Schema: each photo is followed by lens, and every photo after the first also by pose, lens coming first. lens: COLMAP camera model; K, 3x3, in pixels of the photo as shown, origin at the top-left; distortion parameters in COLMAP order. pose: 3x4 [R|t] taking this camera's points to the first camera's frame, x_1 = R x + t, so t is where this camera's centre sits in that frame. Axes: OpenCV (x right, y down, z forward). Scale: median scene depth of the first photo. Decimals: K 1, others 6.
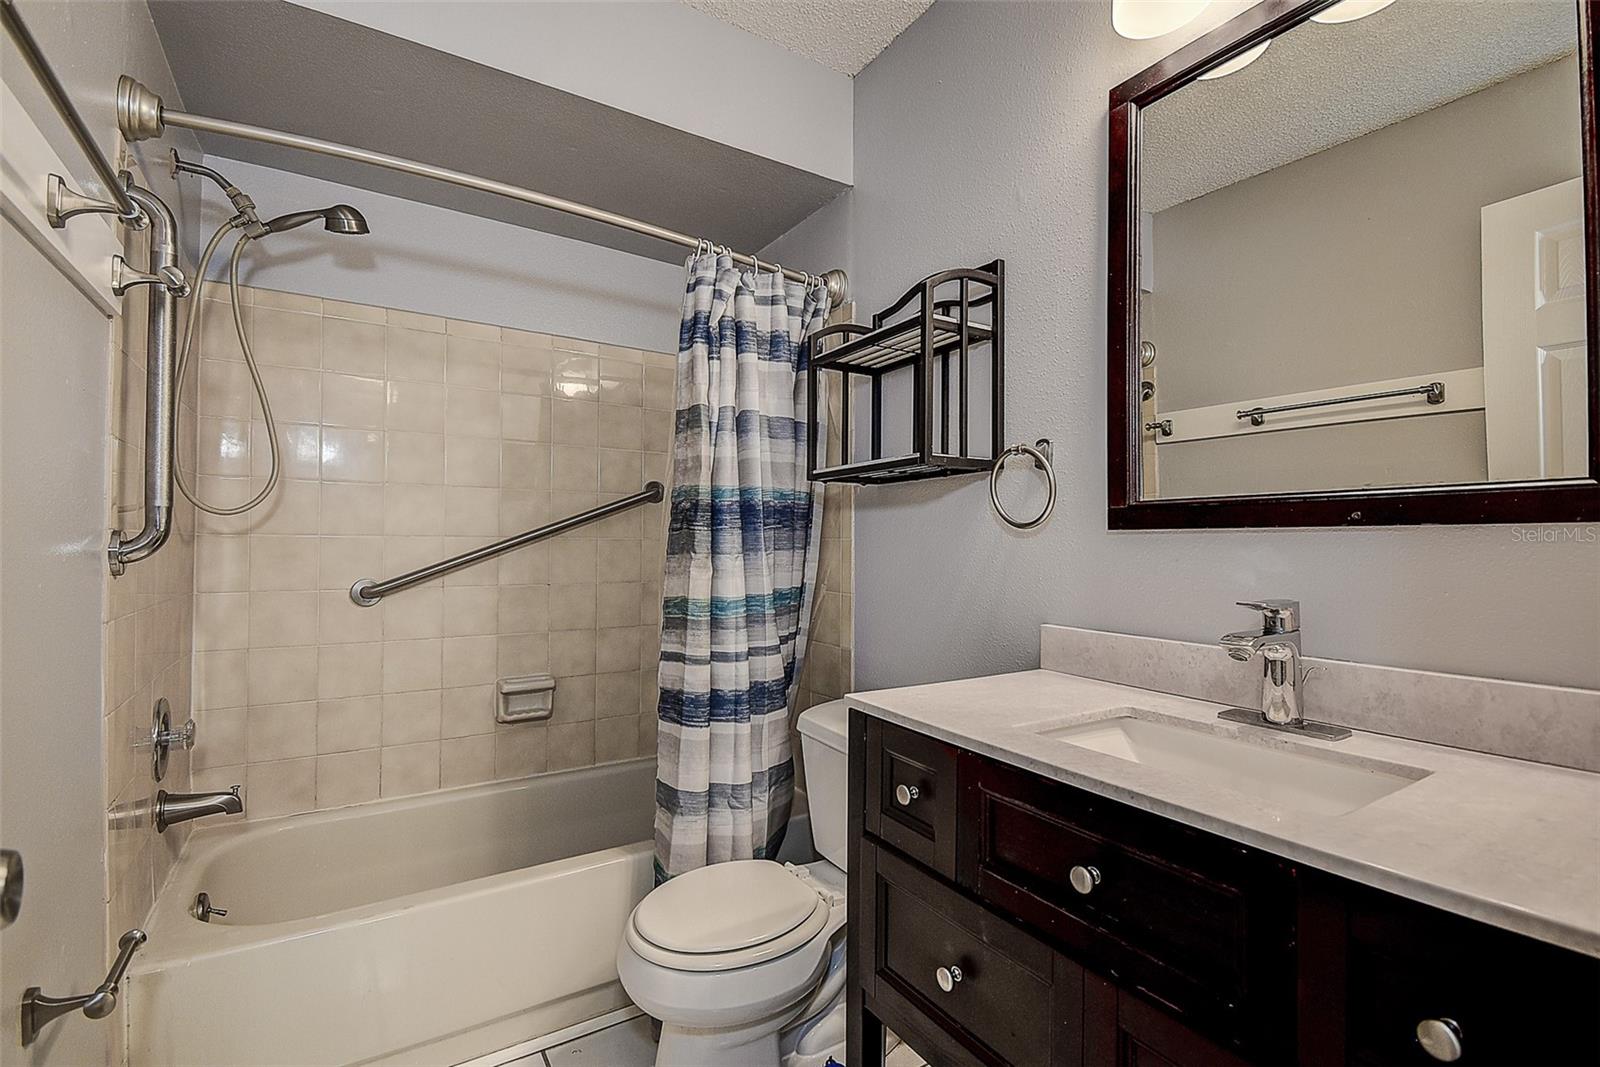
lens RADIAL K [[729.9, 0, 804.7], [0, 729.9, 530.1], [0, 0, 1]] dist [0.001149, -0.011956]
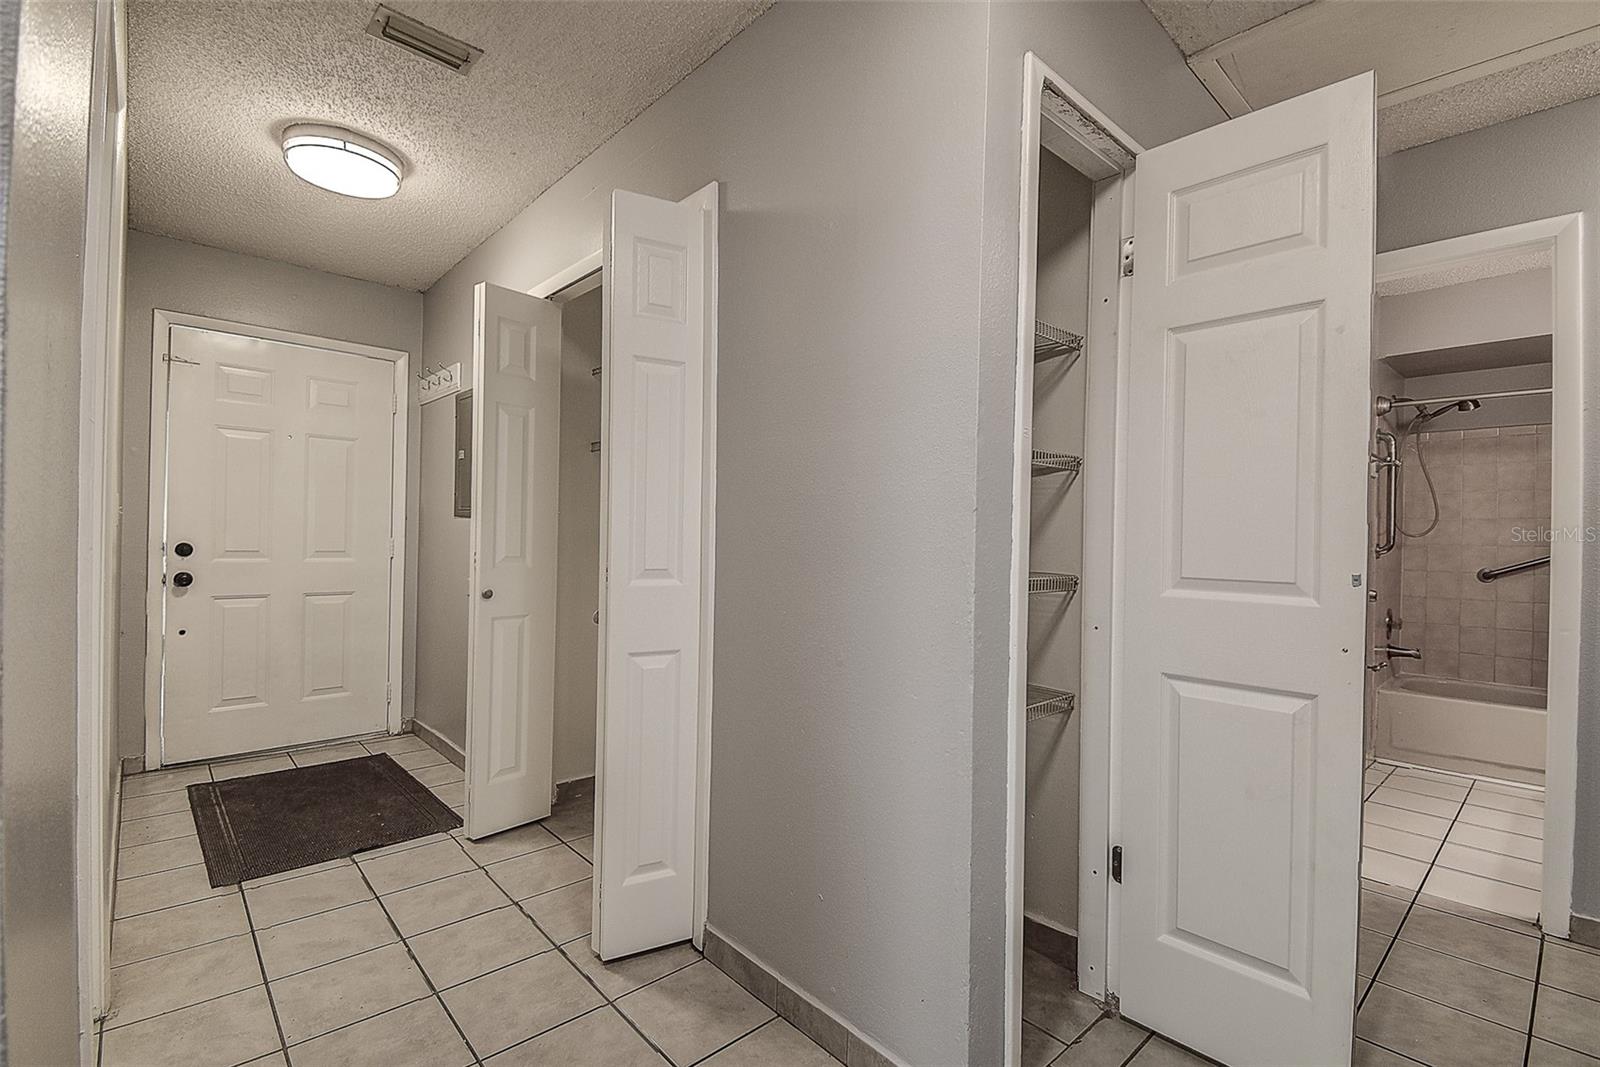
lens RADIAL K [[729.9, 0, 806.9], [0, 729.9, 536.5], [0, 0, 1]] dist [0.001149, -0.011956]
pose [[0.195917, -0.007169, -0.980594, 1.178861], [-0.005725, 0.999948, -0.008454, 0.007110], [0.980604, 0.007270, 0.195866, -1.458815]]
